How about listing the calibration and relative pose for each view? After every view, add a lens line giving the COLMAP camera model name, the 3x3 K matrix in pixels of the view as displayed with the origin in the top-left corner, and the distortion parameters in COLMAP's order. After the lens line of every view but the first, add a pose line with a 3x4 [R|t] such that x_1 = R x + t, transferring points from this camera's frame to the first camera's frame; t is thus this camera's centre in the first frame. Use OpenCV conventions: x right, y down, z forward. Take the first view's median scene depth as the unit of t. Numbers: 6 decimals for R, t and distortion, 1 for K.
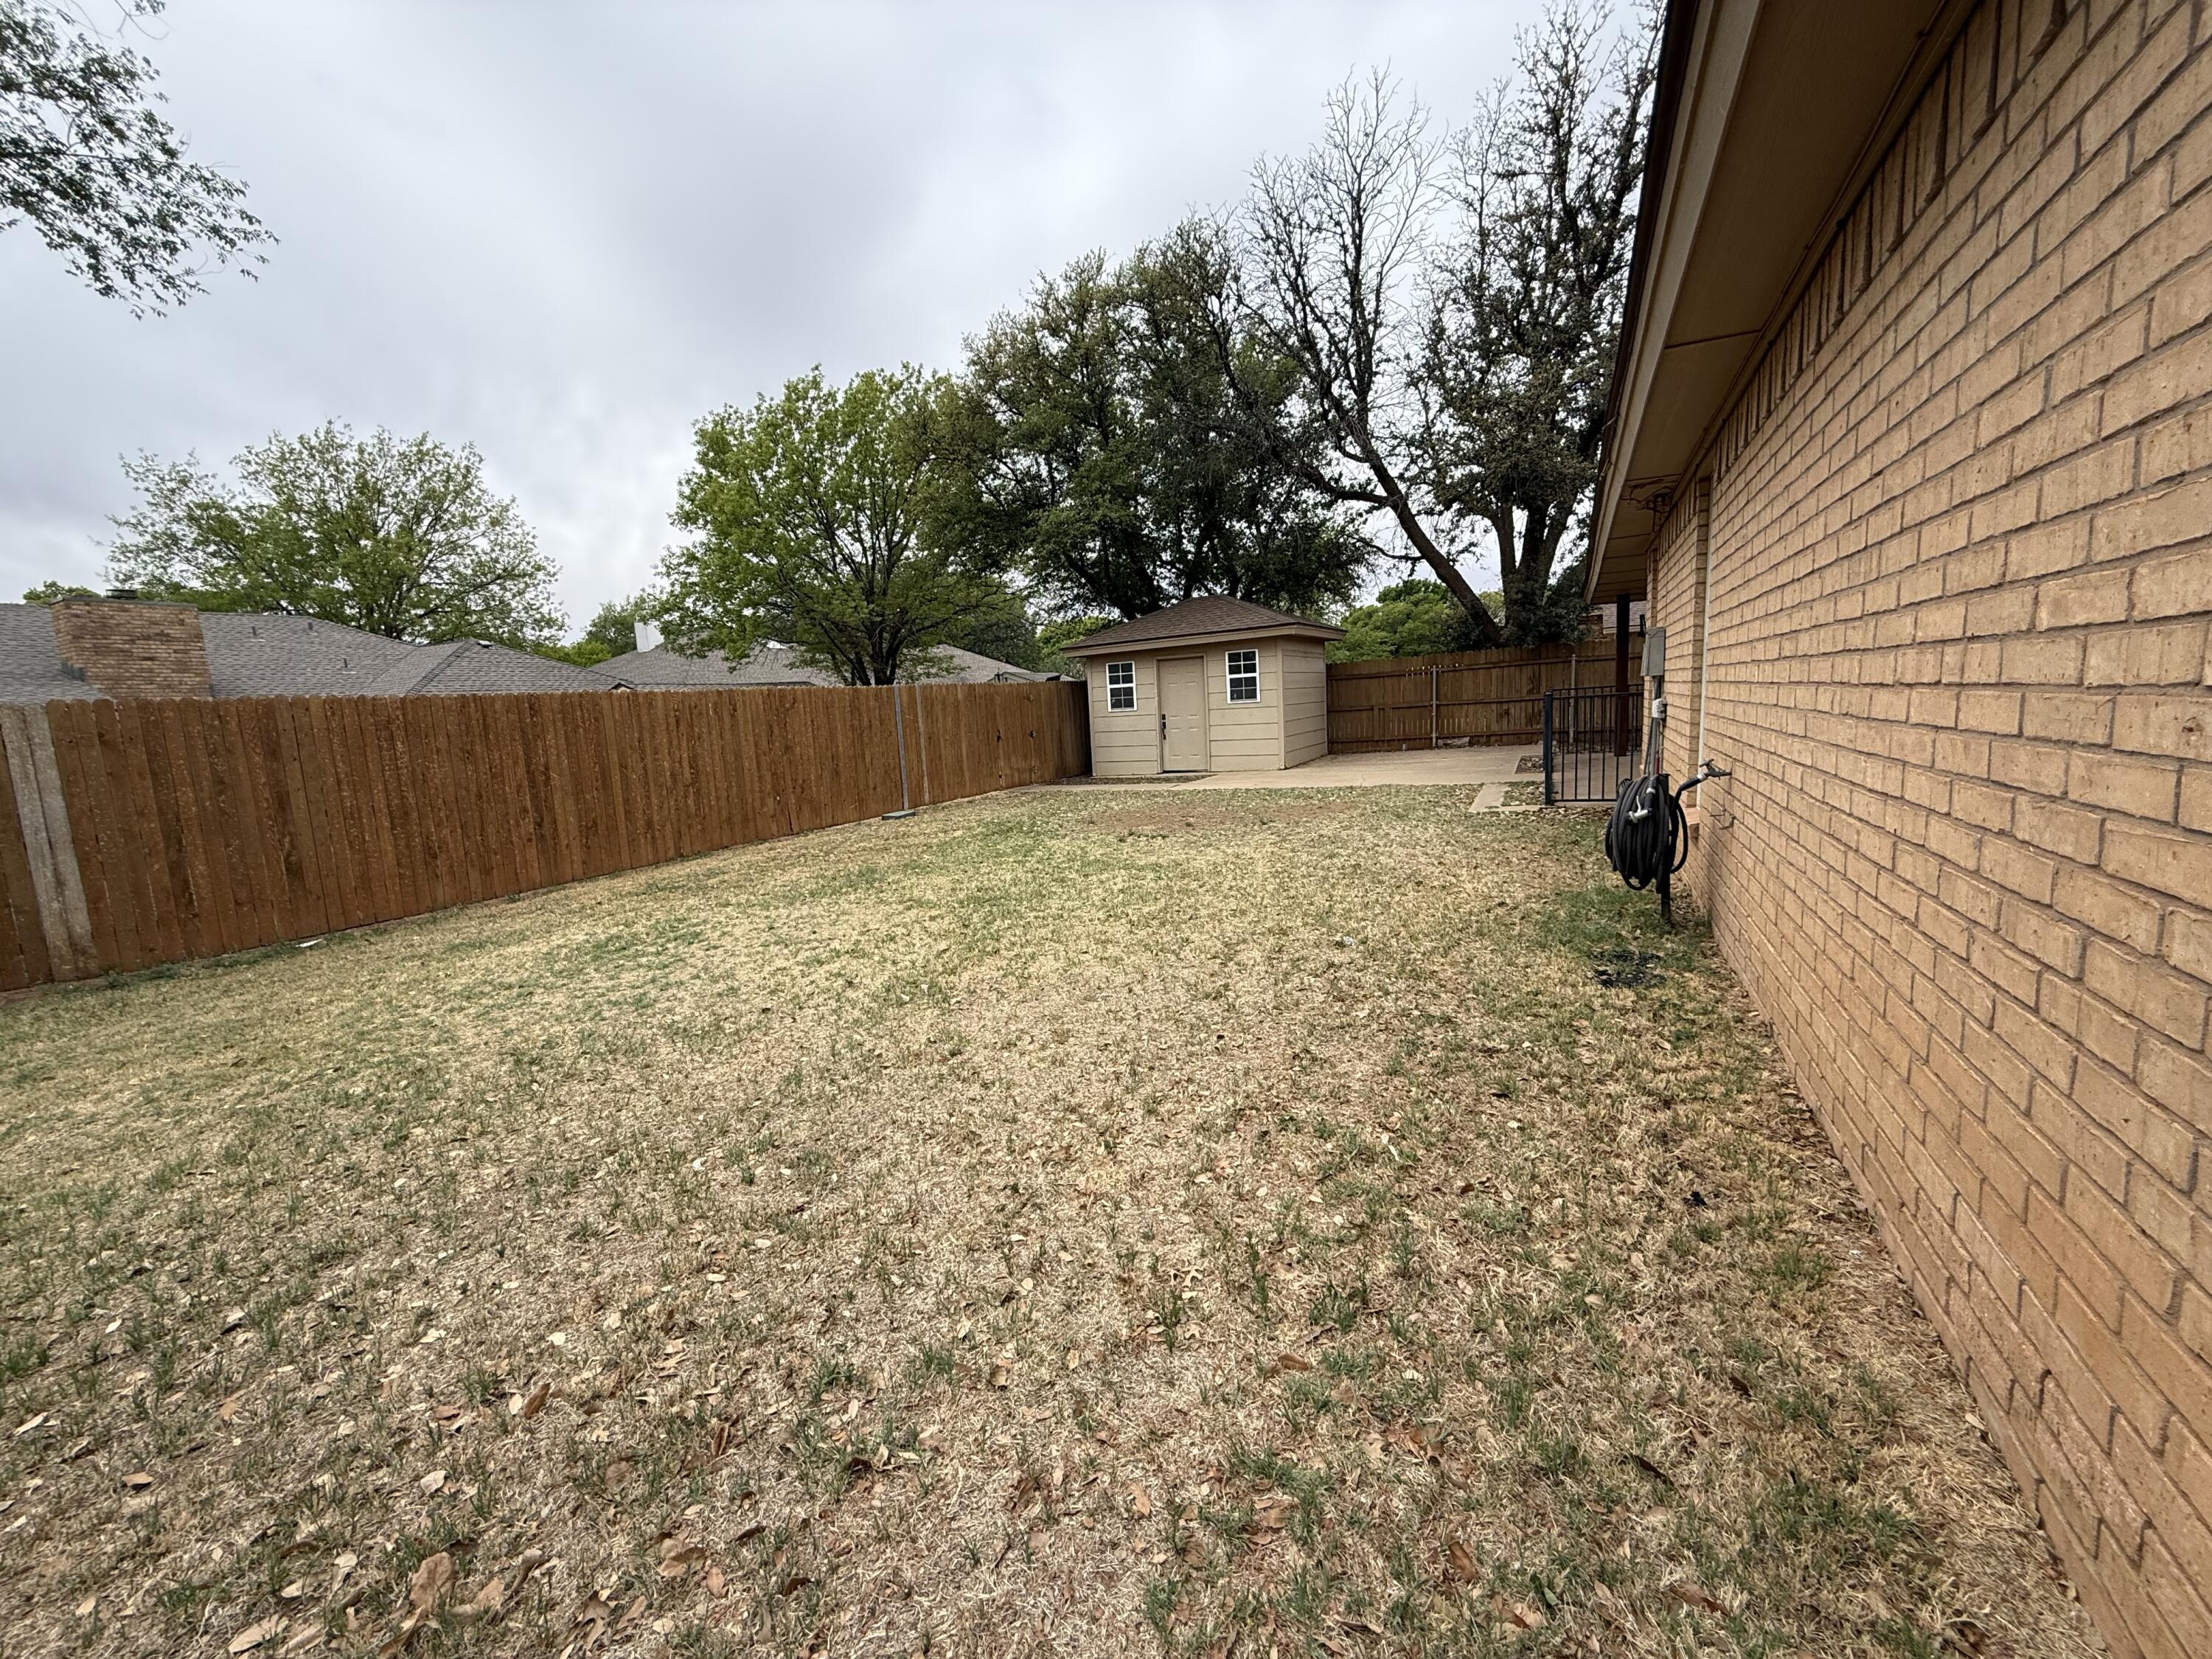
lens RADIAL K [[876.1, 0, 1104.4], [0, 876.1, 830.6], [0, 0, 1]] dist [-0.003492, -0.000723]
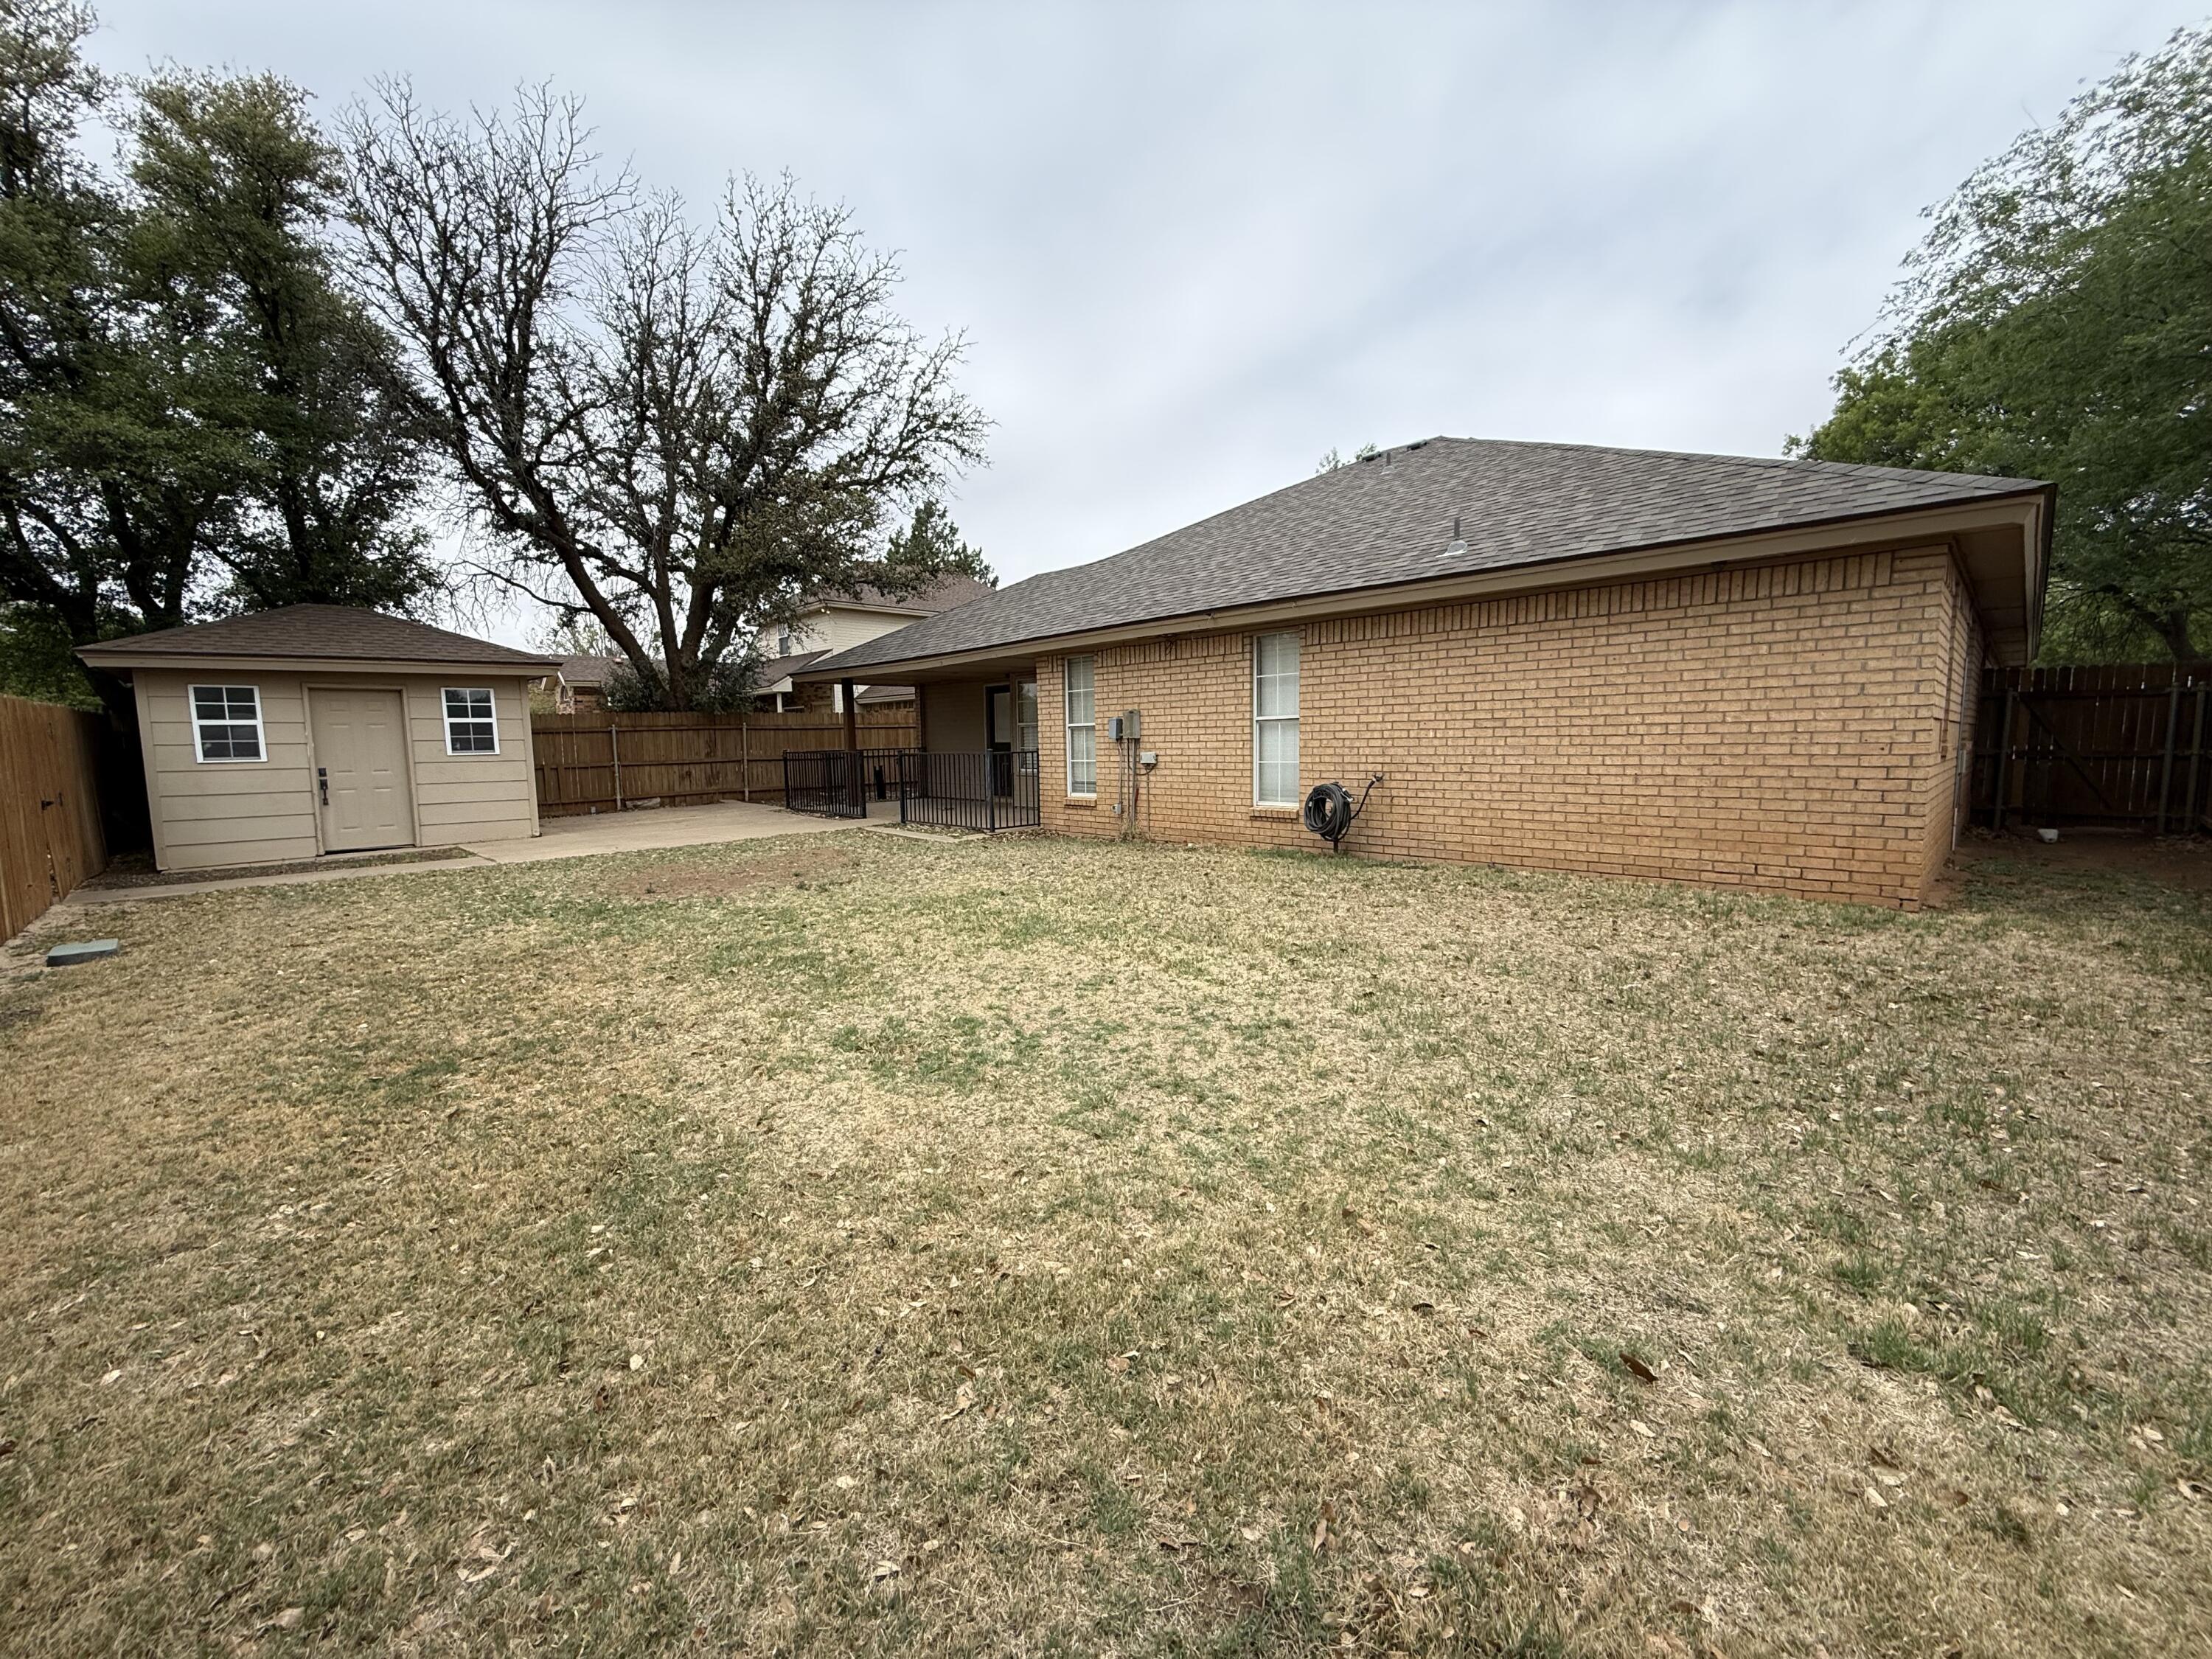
lens RADIAL K [[876.1, 0, 1105.7], [0, 876.1, 829.4], [0, 0, 1]] dist [-0.003492, -0.000723]
pose [[0.326065, -0.045021, 0.944275, -0.372356], [0.130946, 0.991387, 0.002050, -0.008006], [-0.936234, 0.122980, 0.329152, 0.213875]]
